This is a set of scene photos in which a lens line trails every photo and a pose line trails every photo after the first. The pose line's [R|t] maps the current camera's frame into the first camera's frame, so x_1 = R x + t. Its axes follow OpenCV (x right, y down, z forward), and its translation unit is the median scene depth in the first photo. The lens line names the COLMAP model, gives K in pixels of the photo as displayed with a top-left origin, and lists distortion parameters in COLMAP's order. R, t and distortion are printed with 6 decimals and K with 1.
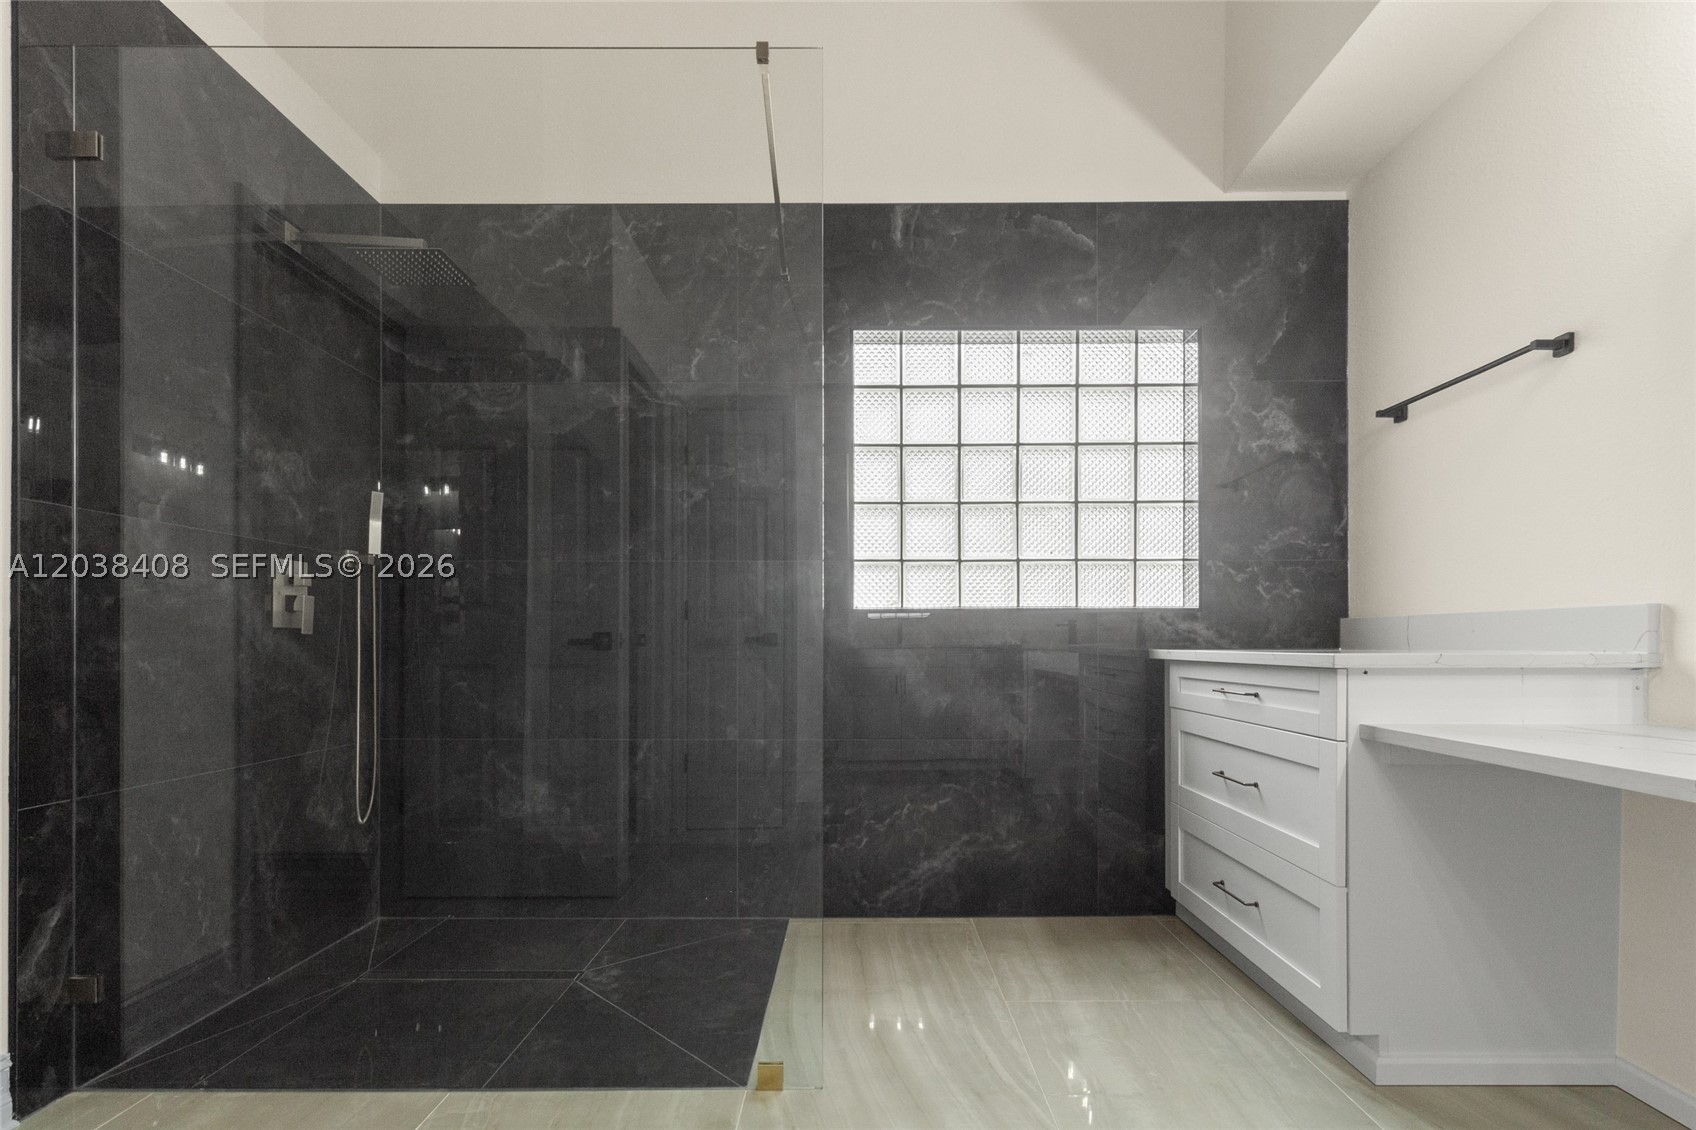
lens RADIAL K [[812.5, 0, 852.7], [0, 812.5, 643.4], [0, 0, 1]] dist [0.000140, -0.000284]
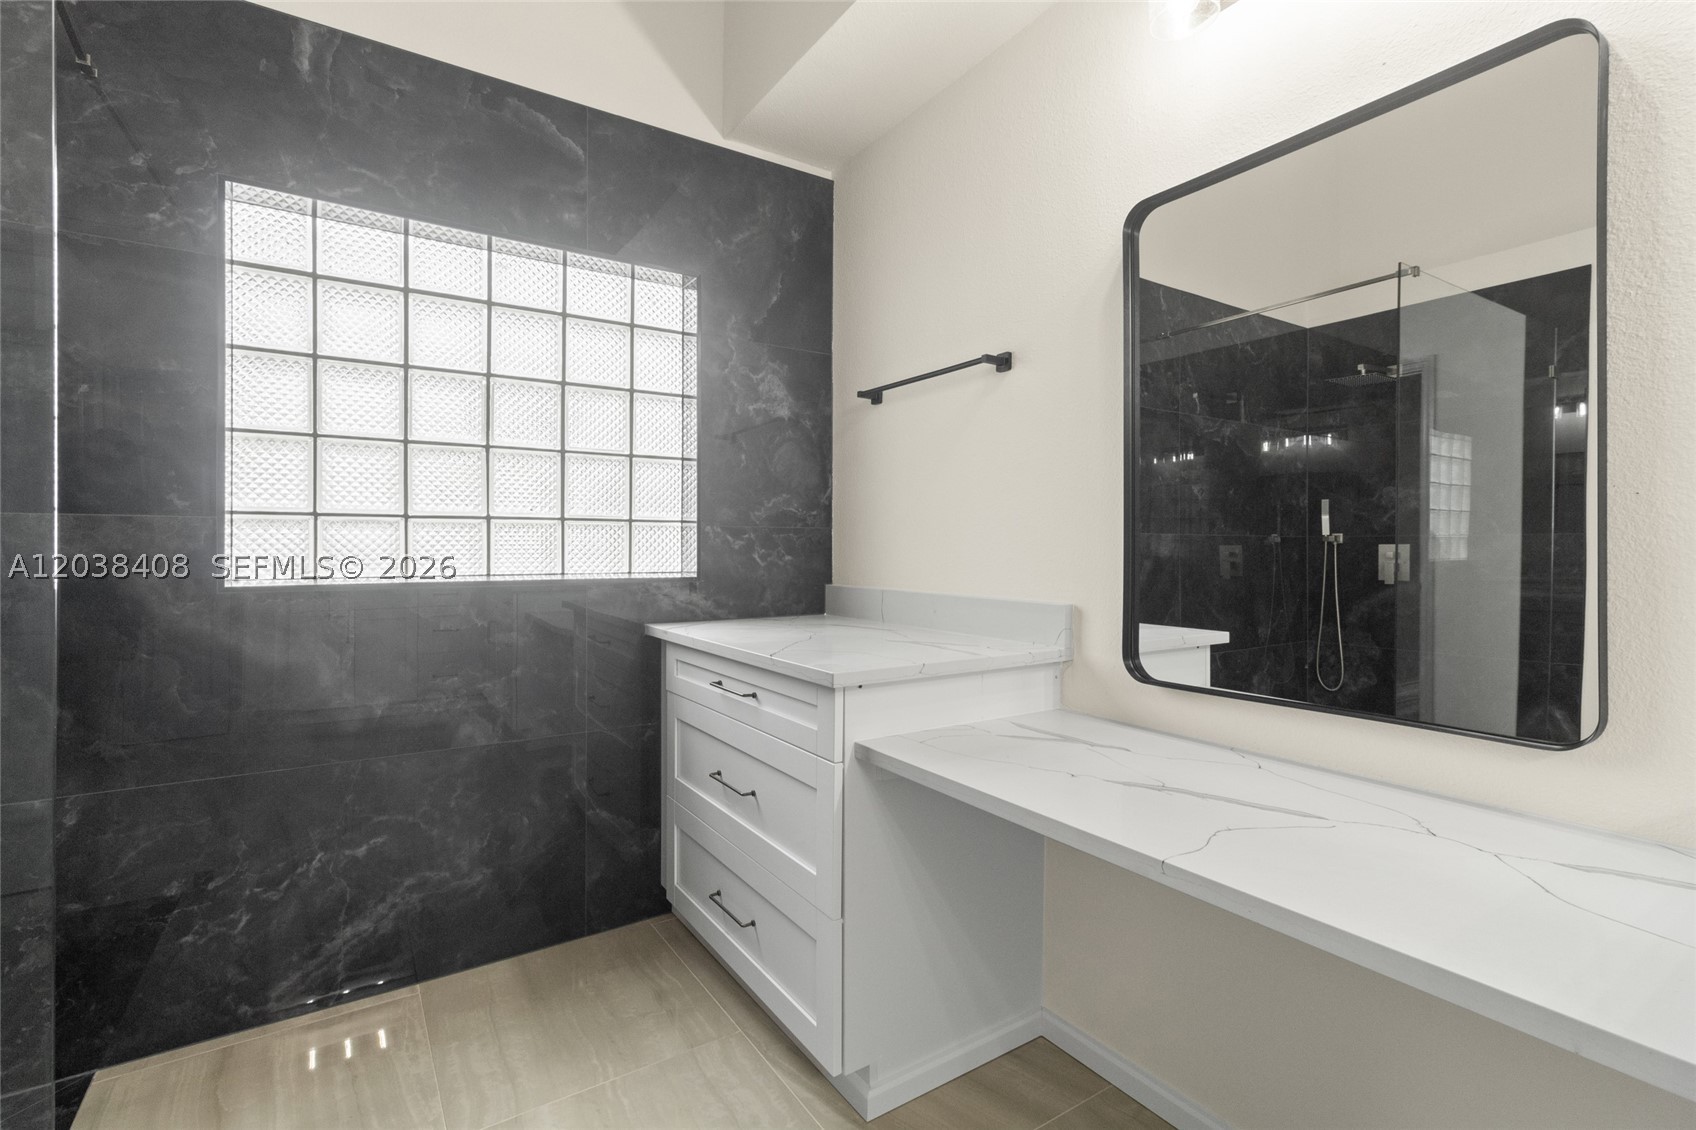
lens RADIAL K [[783.2, 0, 850.2], [0, 783.2, 547.1], [0, 0, 1]] dist [0.000511, 0.000376]
pose [[0.829667, 0.001984, 0.558256, 0.070236], [-0.004113, 0.999988, 0.002558, -0.080376], [-0.558244, -0.004418, 0.829665, 0.156410]]
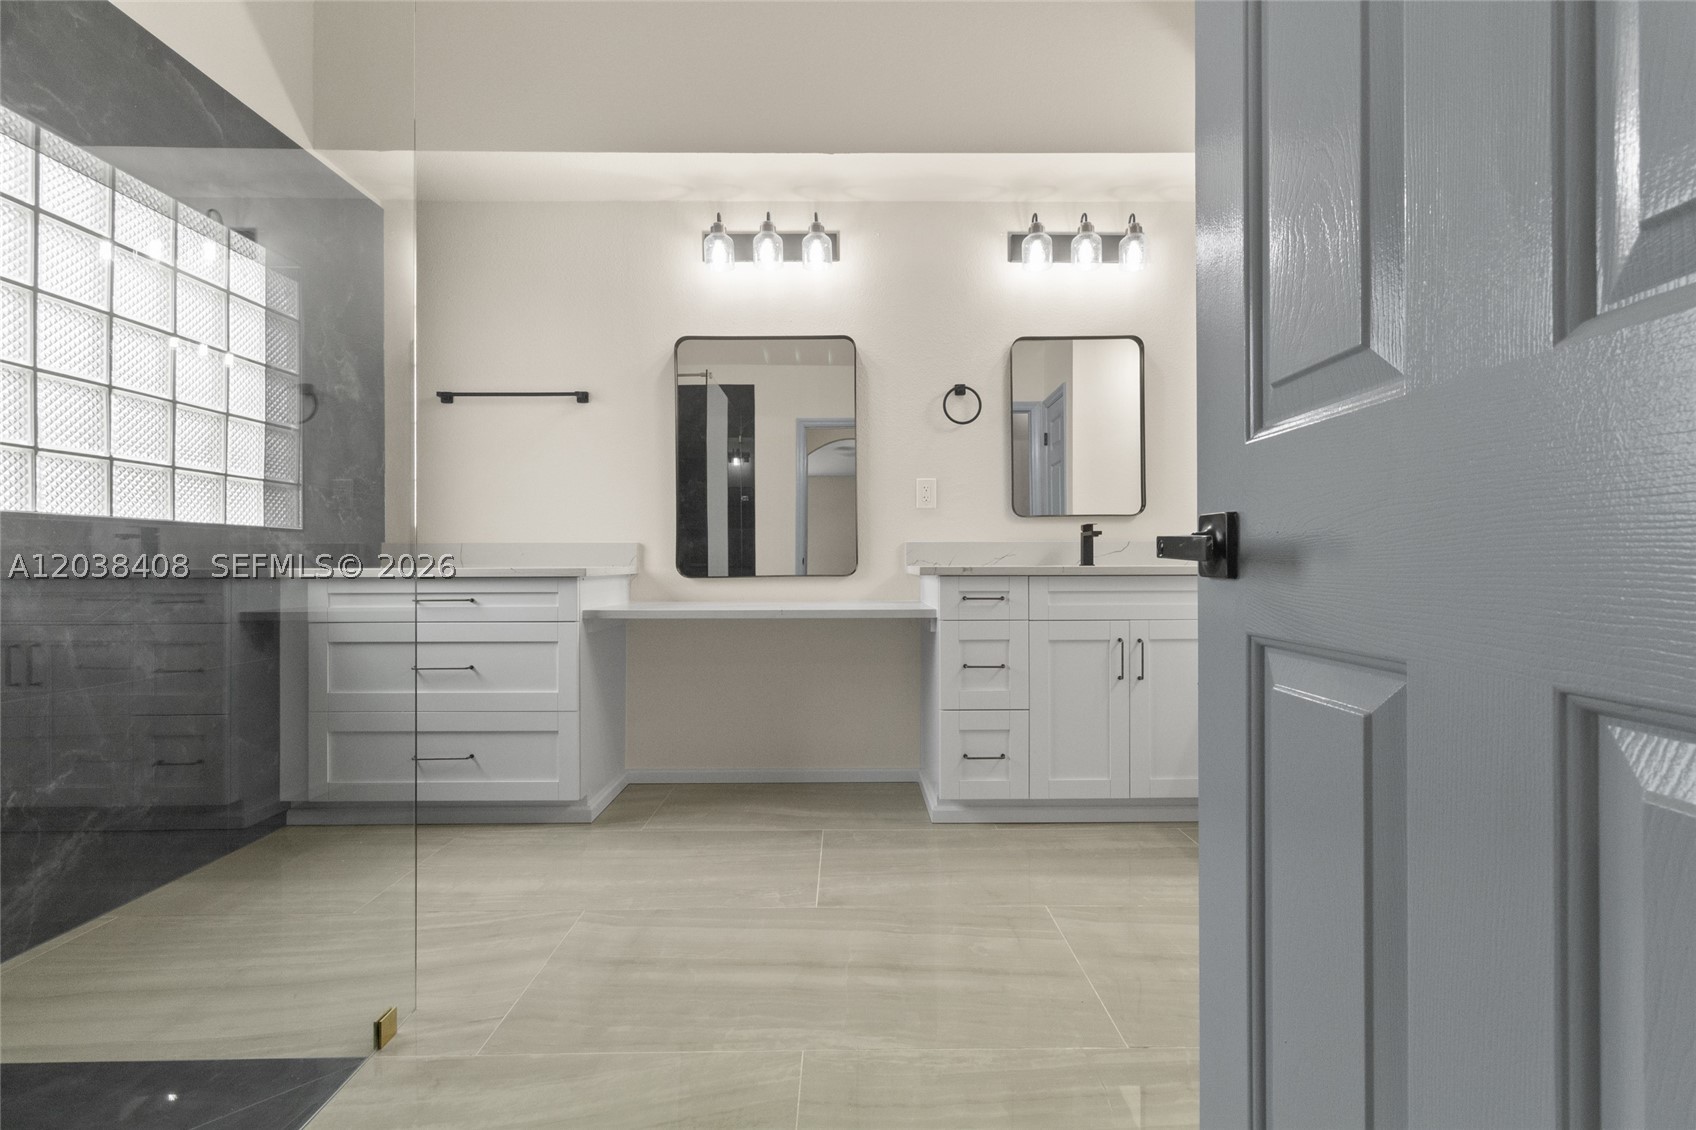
lens RADIAL K [[785.7, 0, 848.0], [0, 785.7, 565.0], [0, 0, 1]] dist [0.000064, 0.000010]
pose [[-0.009896, -0.002977, 0.999947, -0.610905], [0.001568, 0.999994, 0.002992, 0.001580], [-0.999950, 0.001597, -0.009892, 0.295082]]
